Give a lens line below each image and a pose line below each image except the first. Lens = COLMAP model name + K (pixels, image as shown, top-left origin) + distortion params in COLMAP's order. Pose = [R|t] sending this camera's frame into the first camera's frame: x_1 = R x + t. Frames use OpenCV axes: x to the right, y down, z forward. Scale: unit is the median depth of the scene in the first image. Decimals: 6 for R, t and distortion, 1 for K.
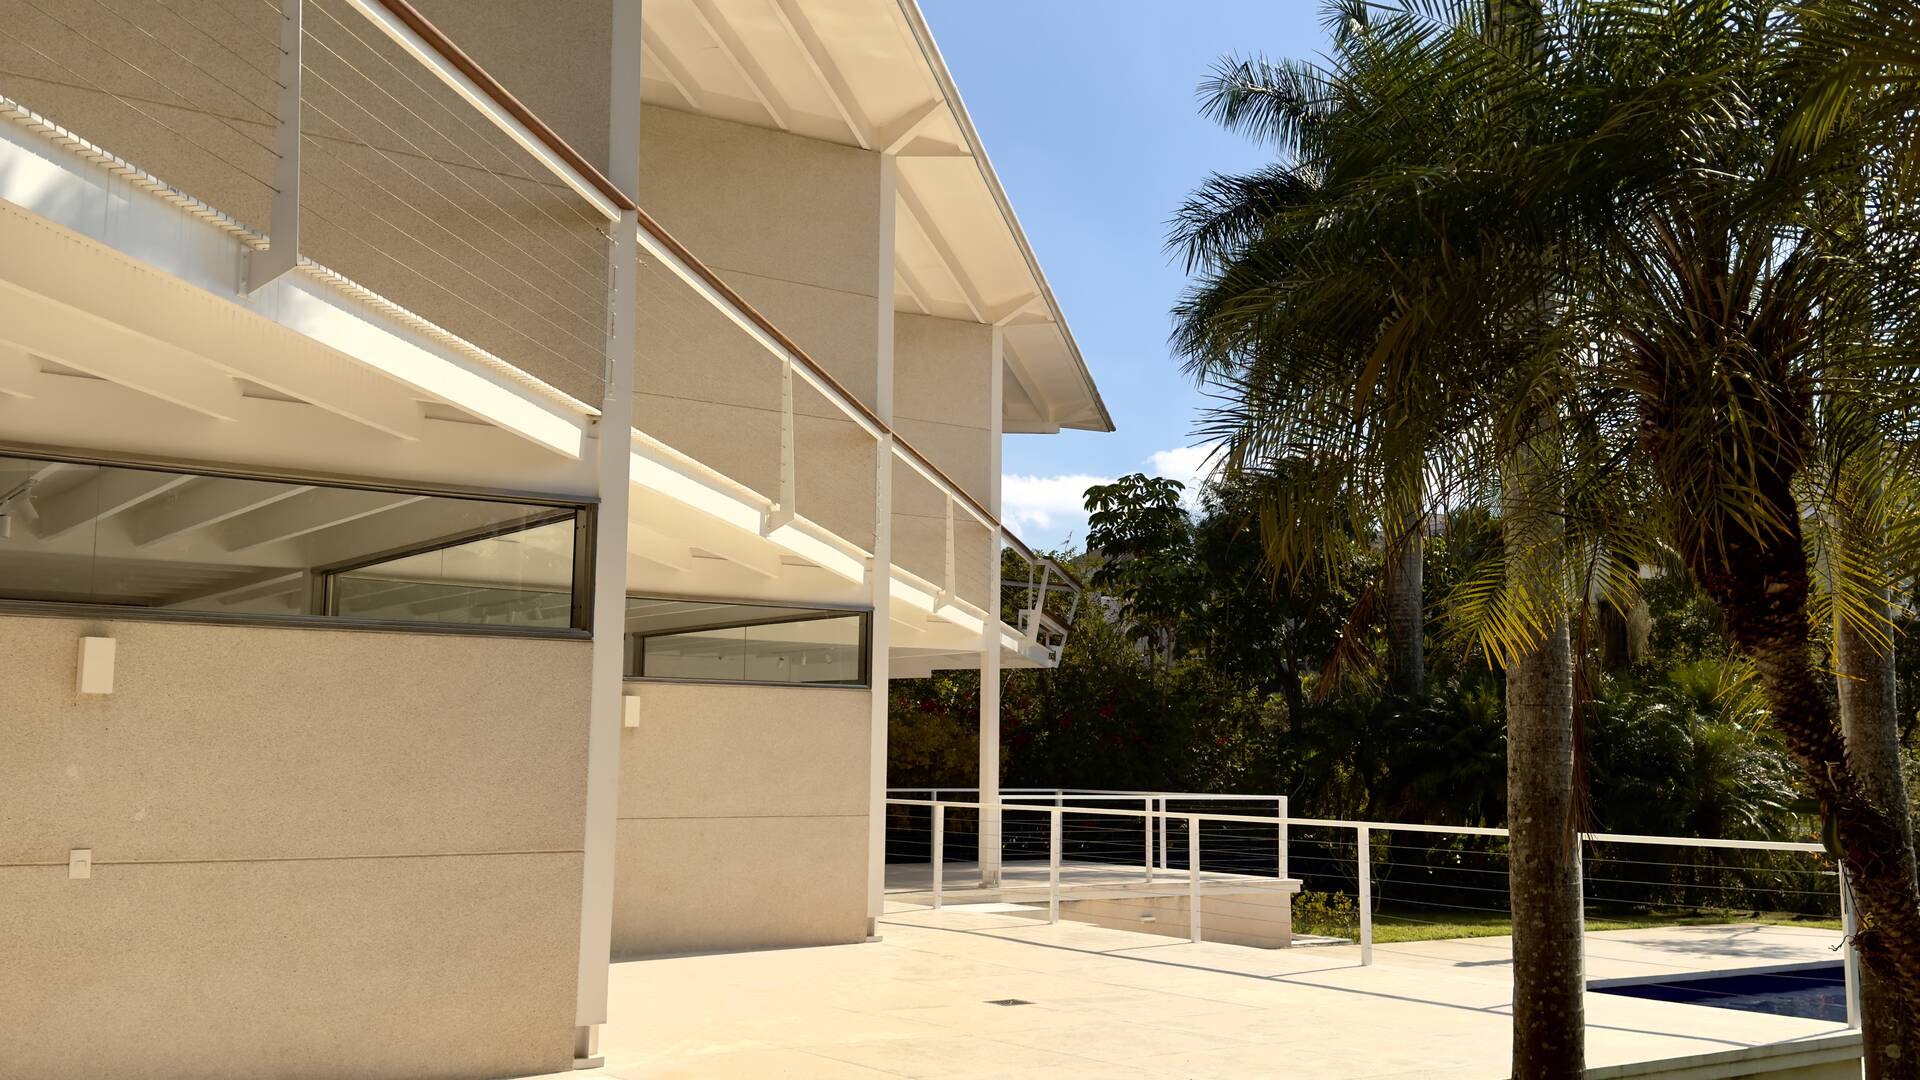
lens RADIAL K [[1879.0, 0, 977.1], [0, 1879.0, 540.3], [0, 0, 1]] dist [0.187306, -0.389950]
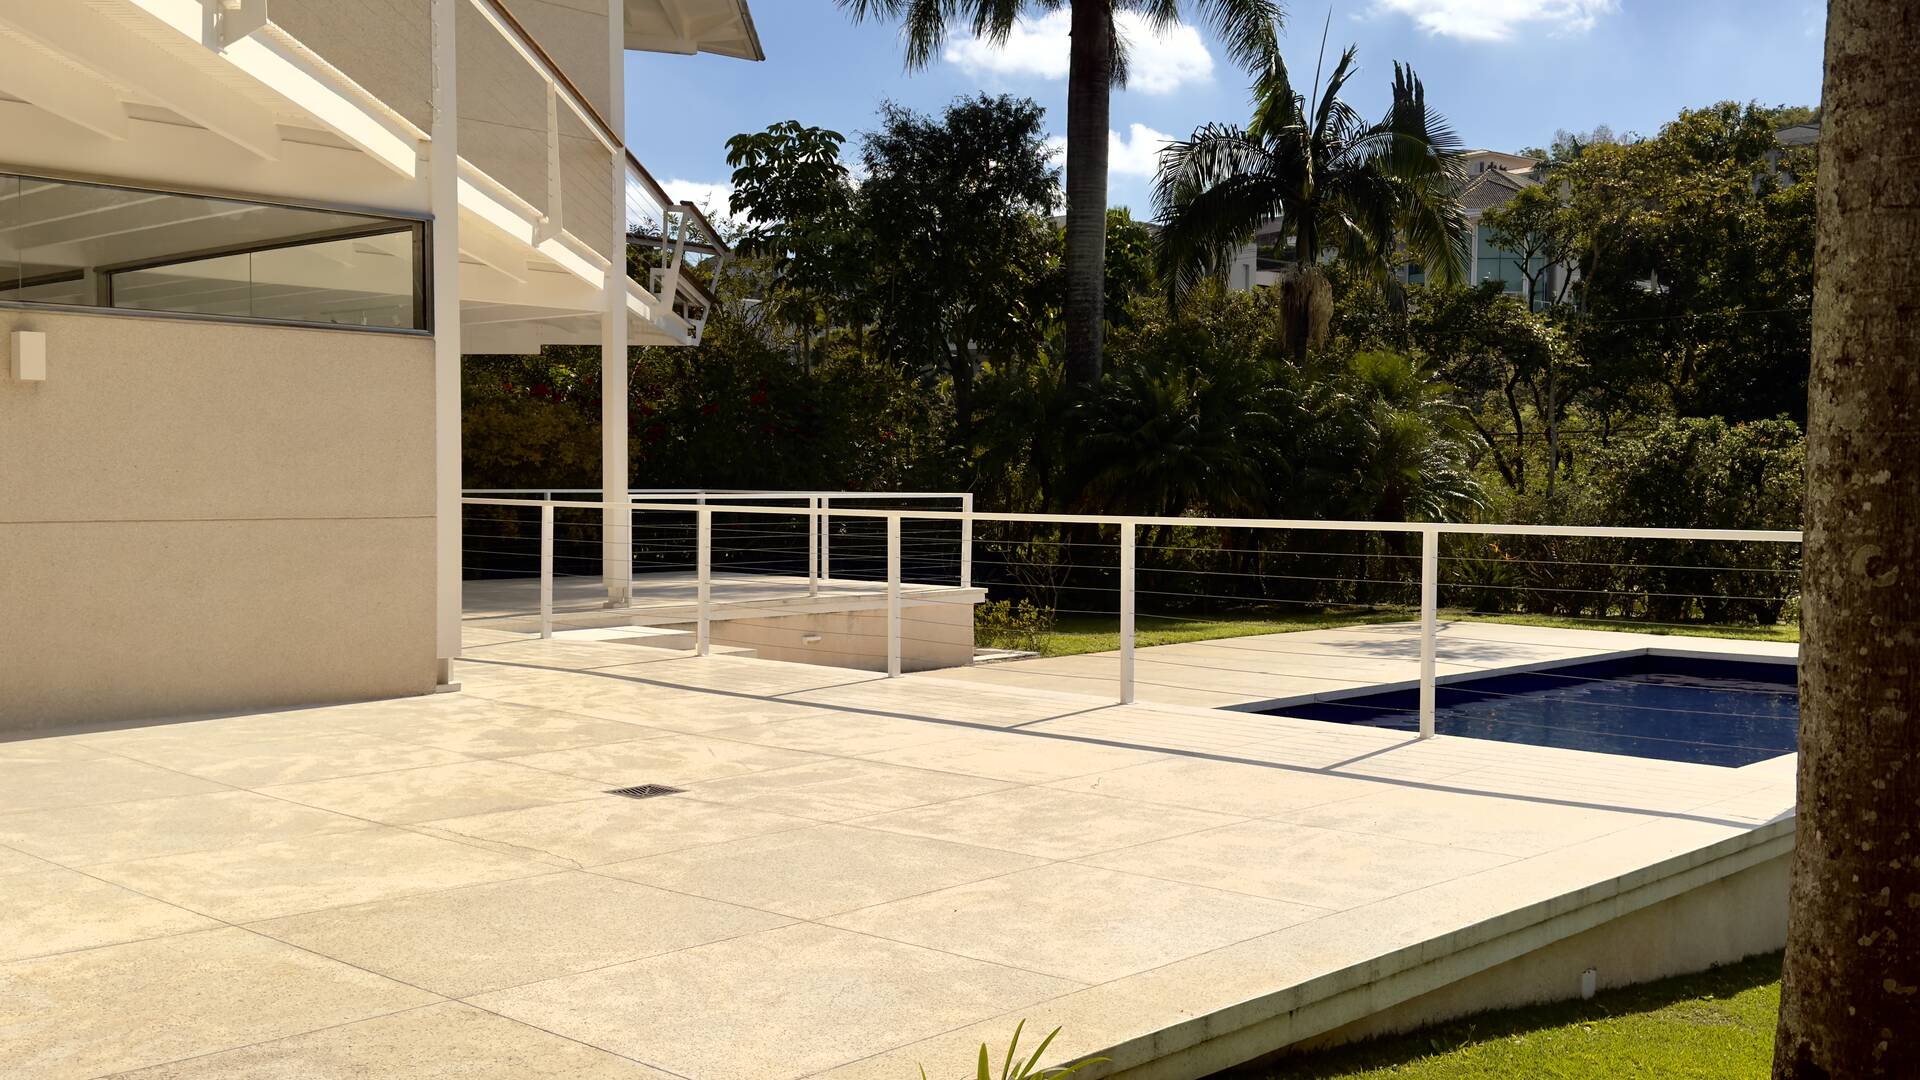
lens RADIAL K [[1879.0, 0, 977.1], [0, 1879.0, 540.3], [0, 0, 1]] dist [0.187306, -0.389950]
pose [[0.981369, -0.012568, 0.191721, 0.002442], [-0.016923, 0.988326, 0.151413, 0.025663], [-0.191386, -0.151836, 0.969699, 0.160664]]
